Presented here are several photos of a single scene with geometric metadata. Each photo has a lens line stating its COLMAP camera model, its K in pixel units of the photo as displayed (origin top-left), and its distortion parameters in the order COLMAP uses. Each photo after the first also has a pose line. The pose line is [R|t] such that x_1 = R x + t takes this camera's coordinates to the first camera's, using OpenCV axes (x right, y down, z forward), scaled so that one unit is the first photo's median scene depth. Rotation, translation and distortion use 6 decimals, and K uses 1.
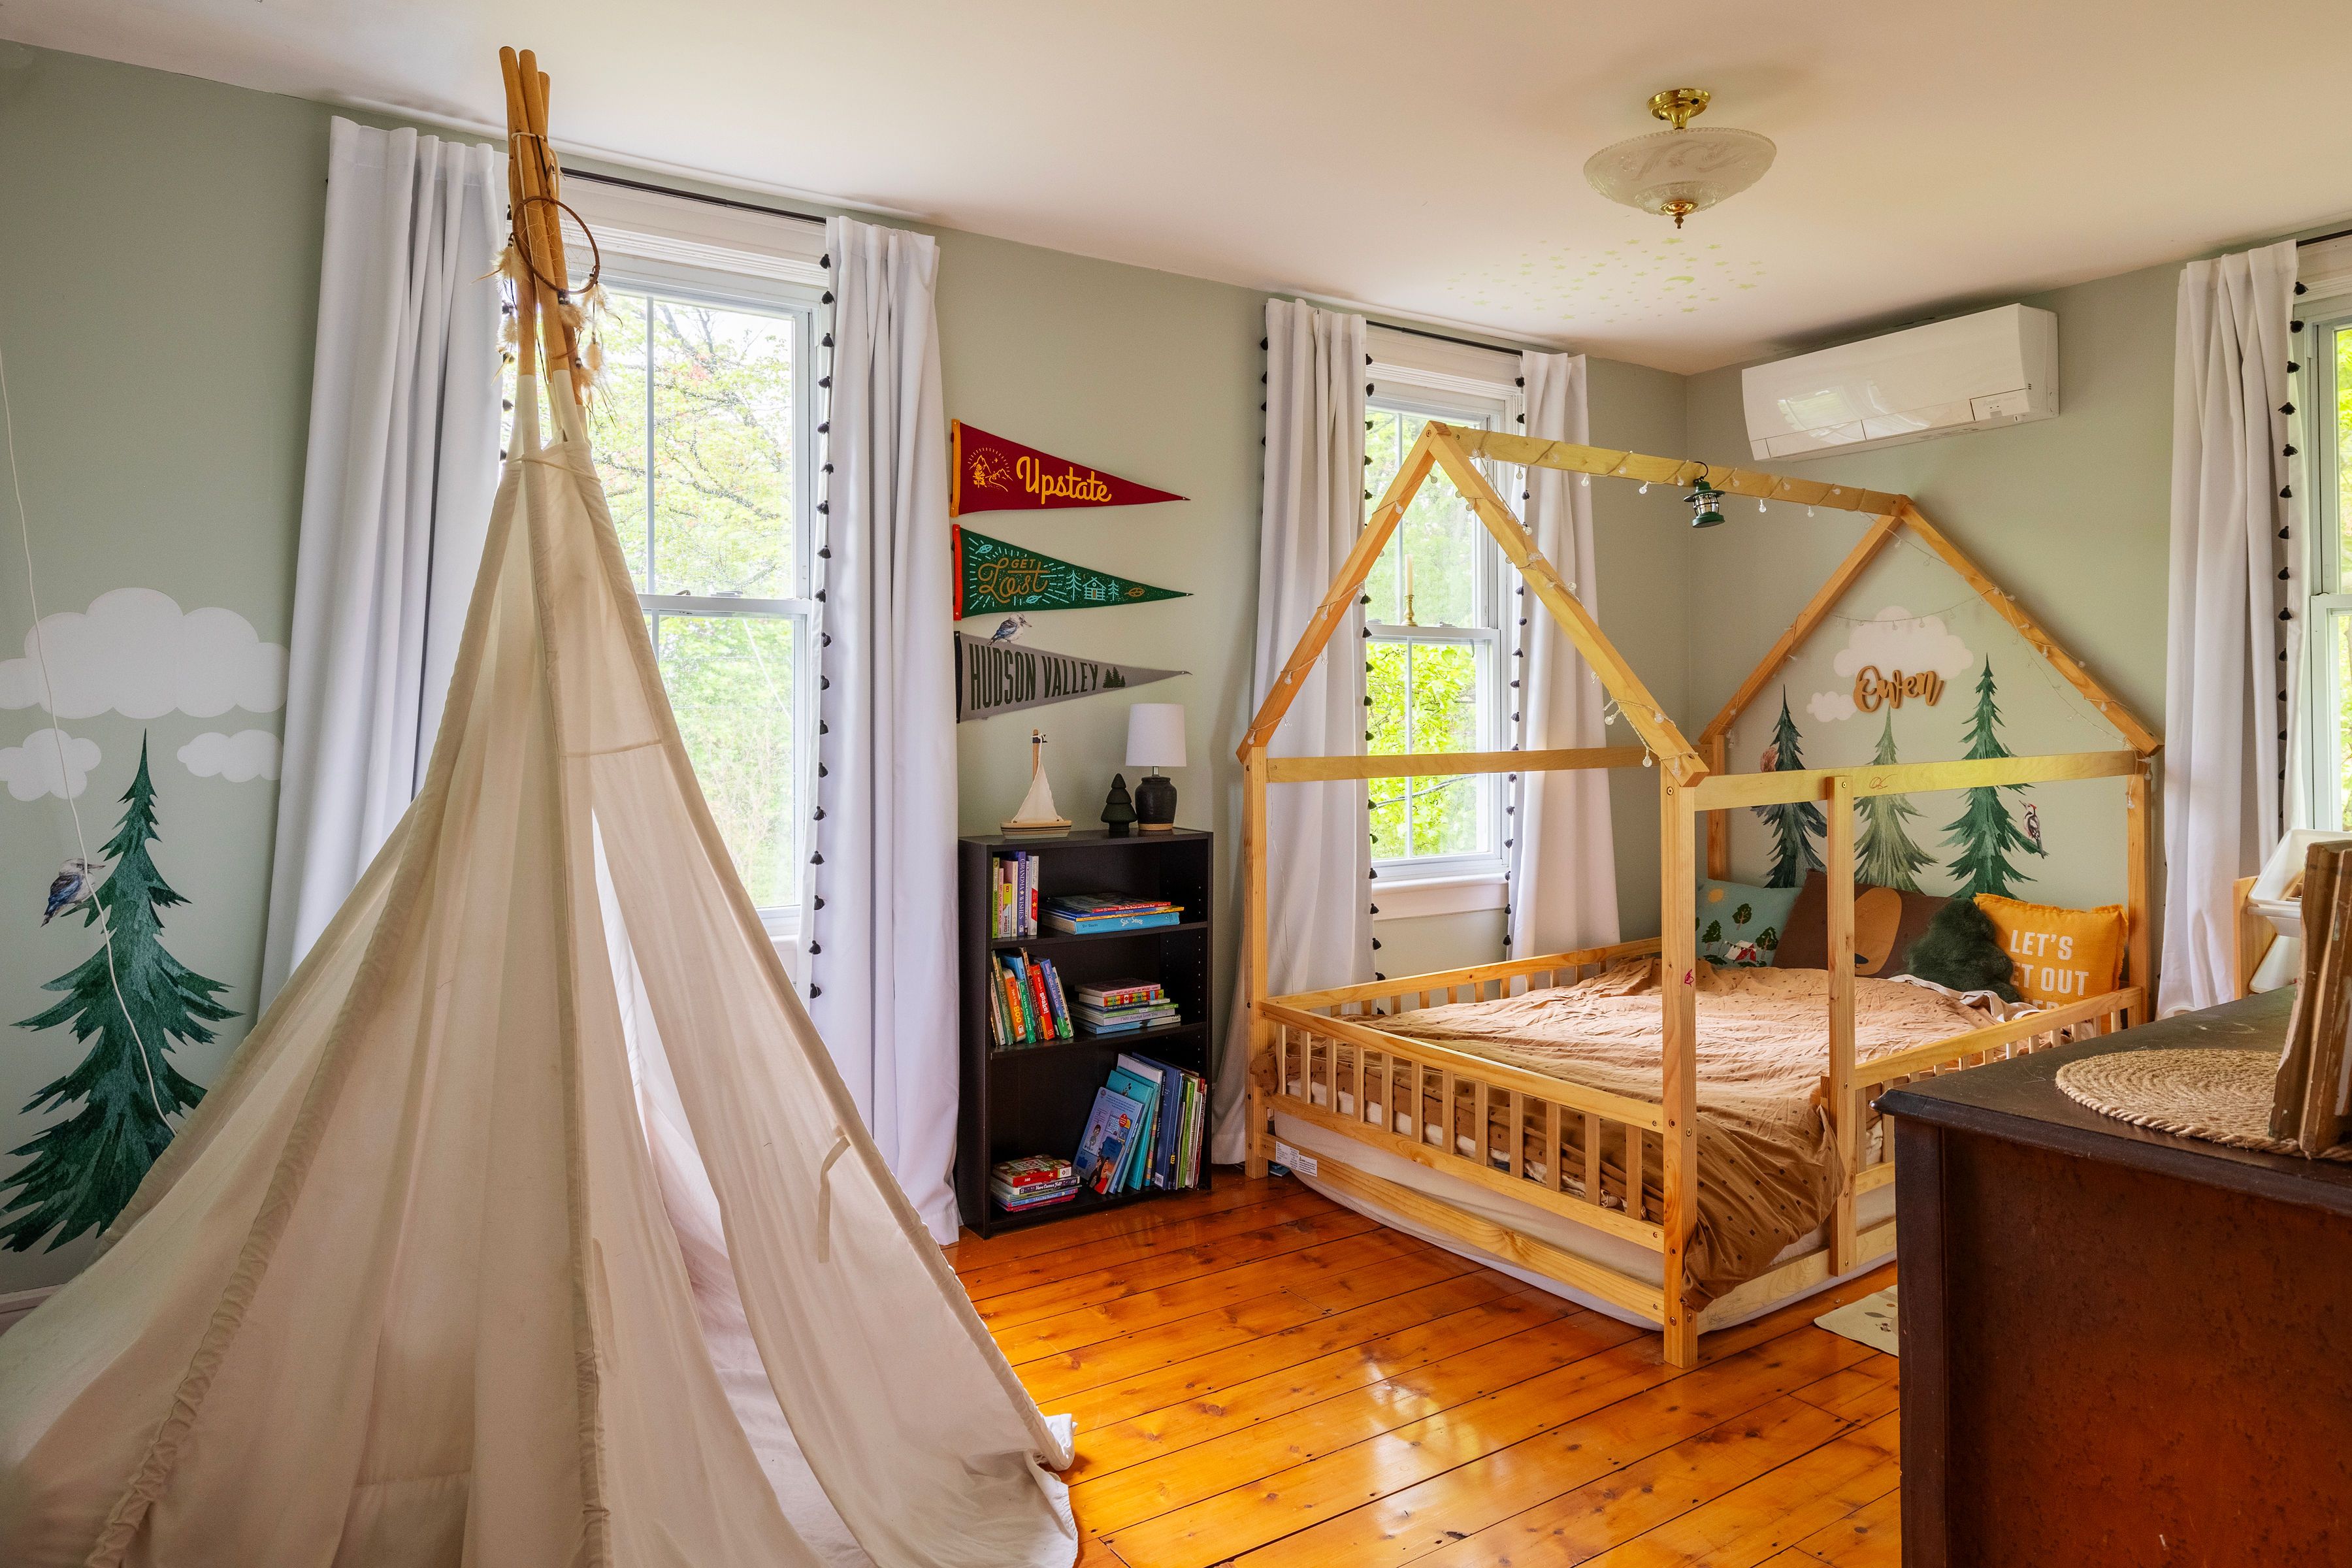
lens RADIAL K [[1425.3, 0, 1173.3], [0, 1425.3, 727.0], [0, 0, 1]] dist [0.022141, -0.000145]
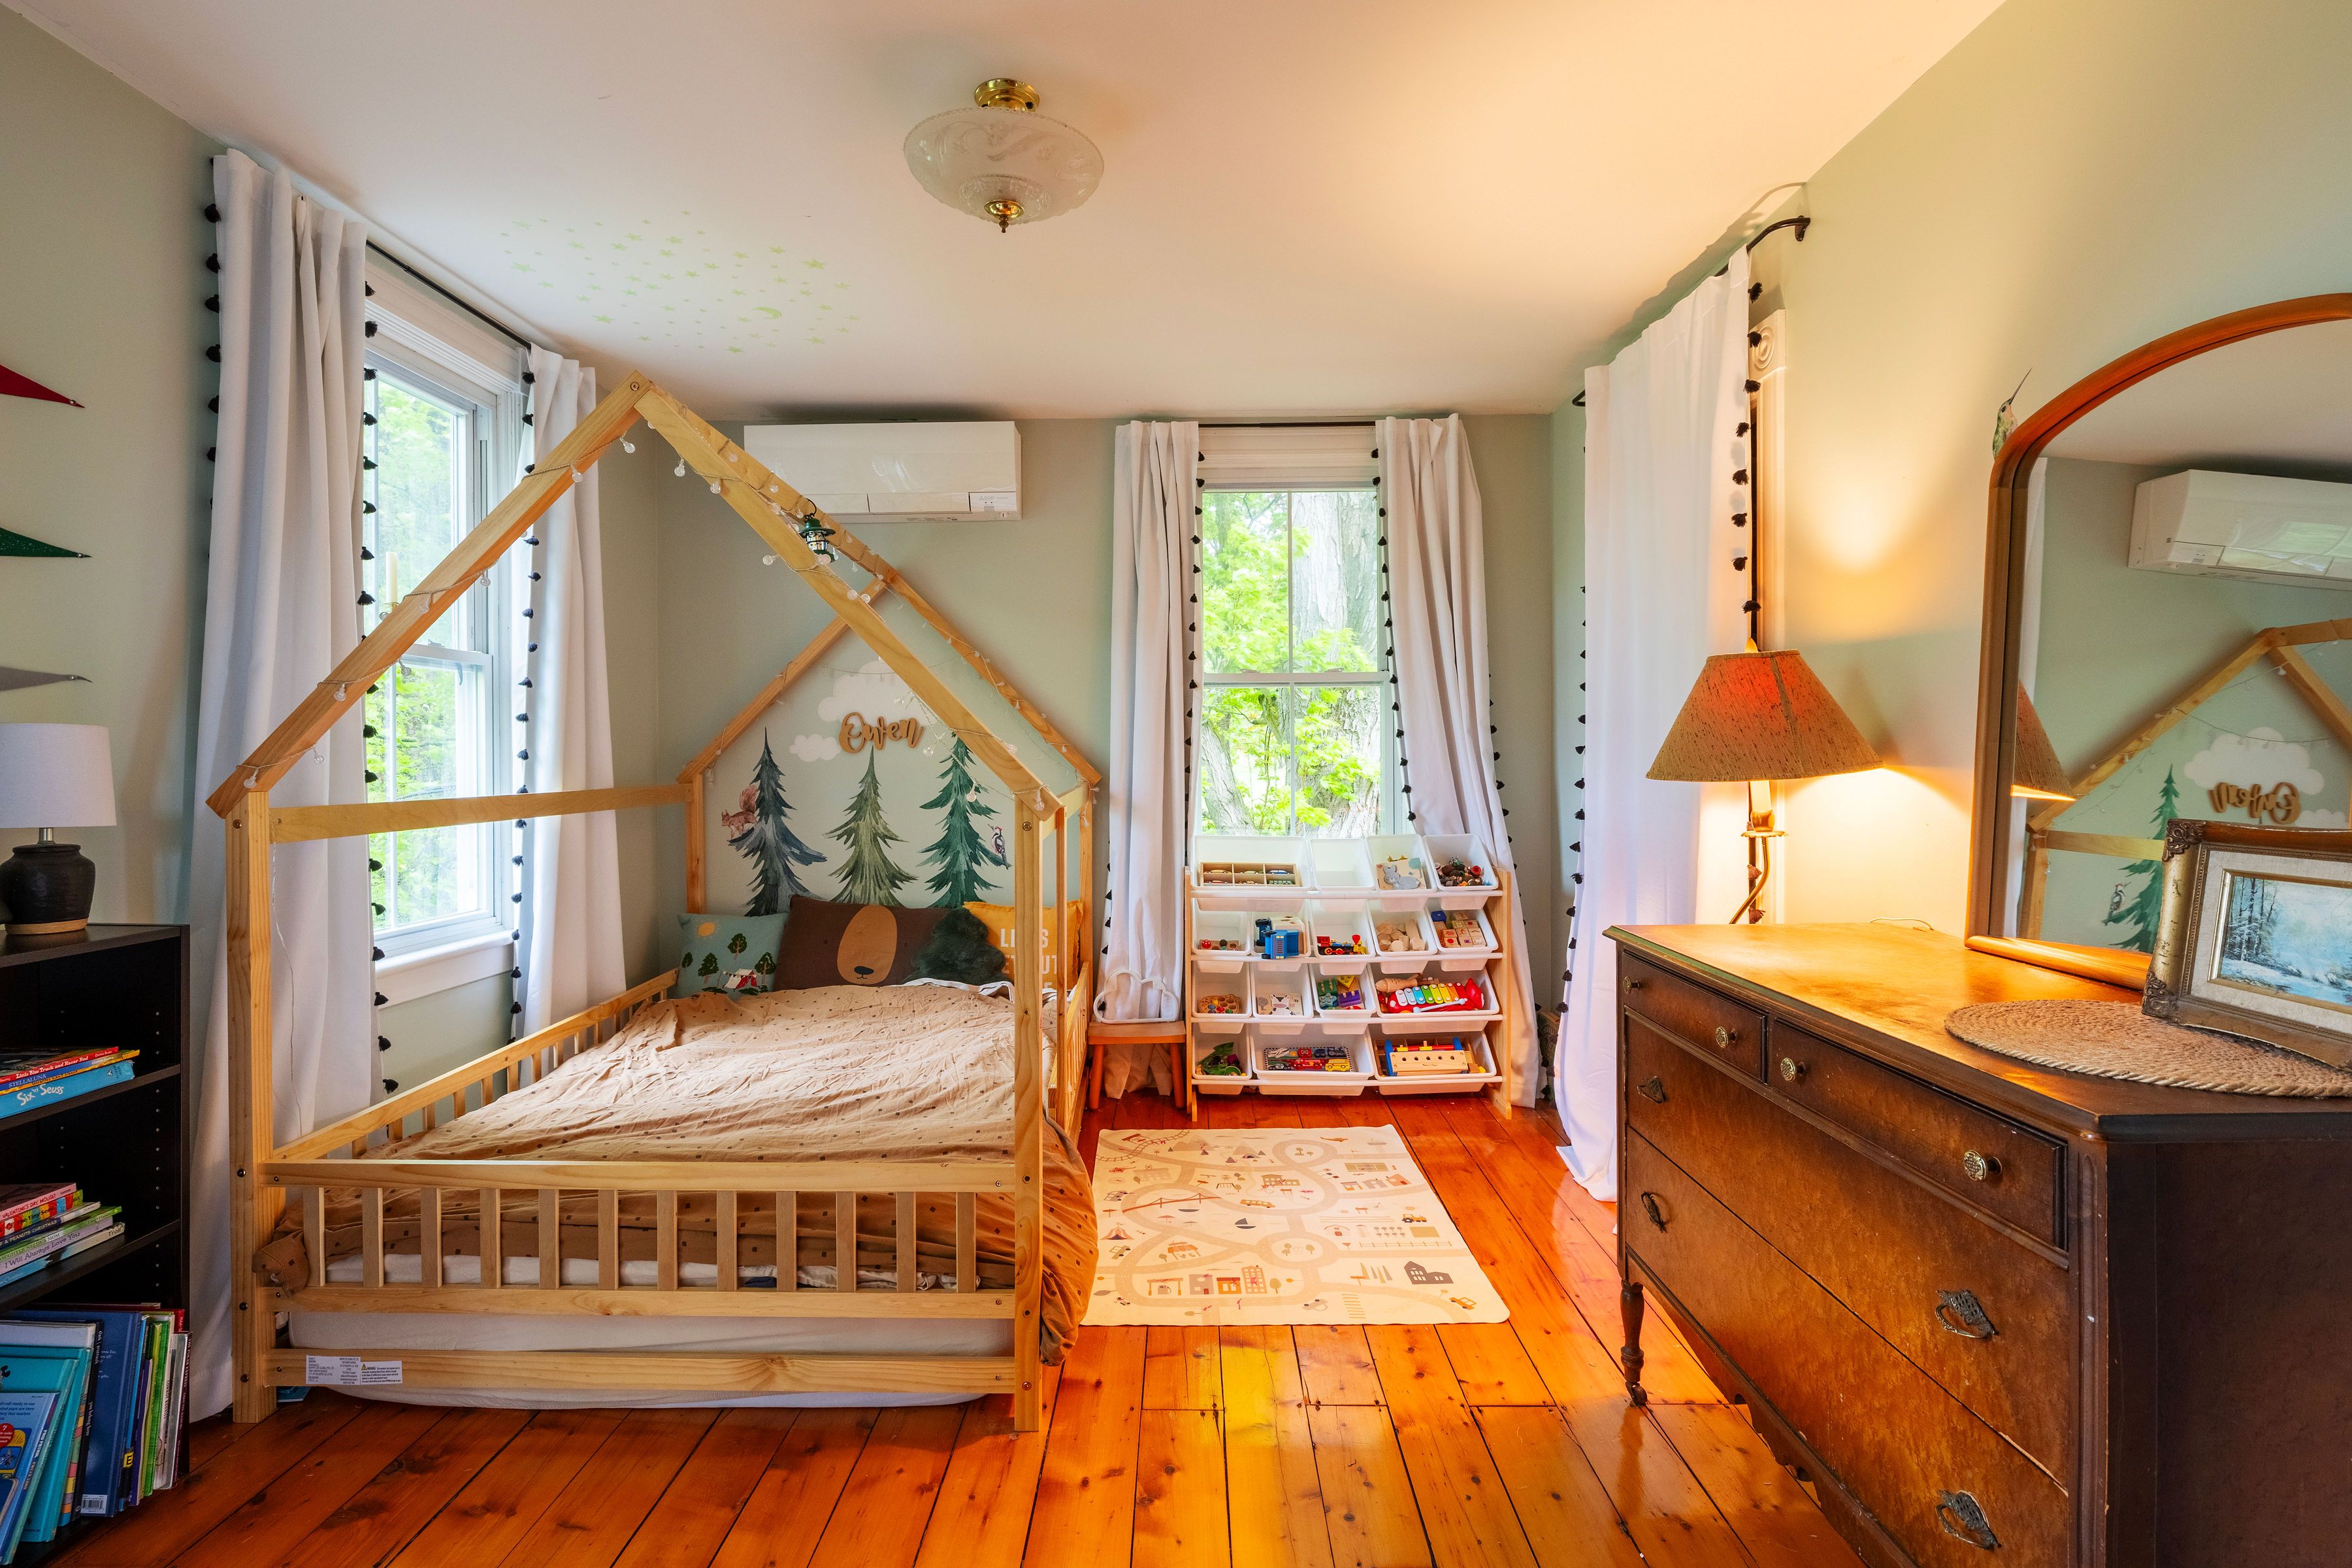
lens RADIAL K [[1132.1, 0, 1174.2], [0, 1132.1, 777.4], [0, 0, 1]] dist [-0.022552, 0.010004]
pose [[0.558568, -0.007653, 0.829424, -0.135556], [0.005231, 0.999970, 0.005704, 0.005963], [-0.829443, 0.001153, 0.558591, 0.325677]]
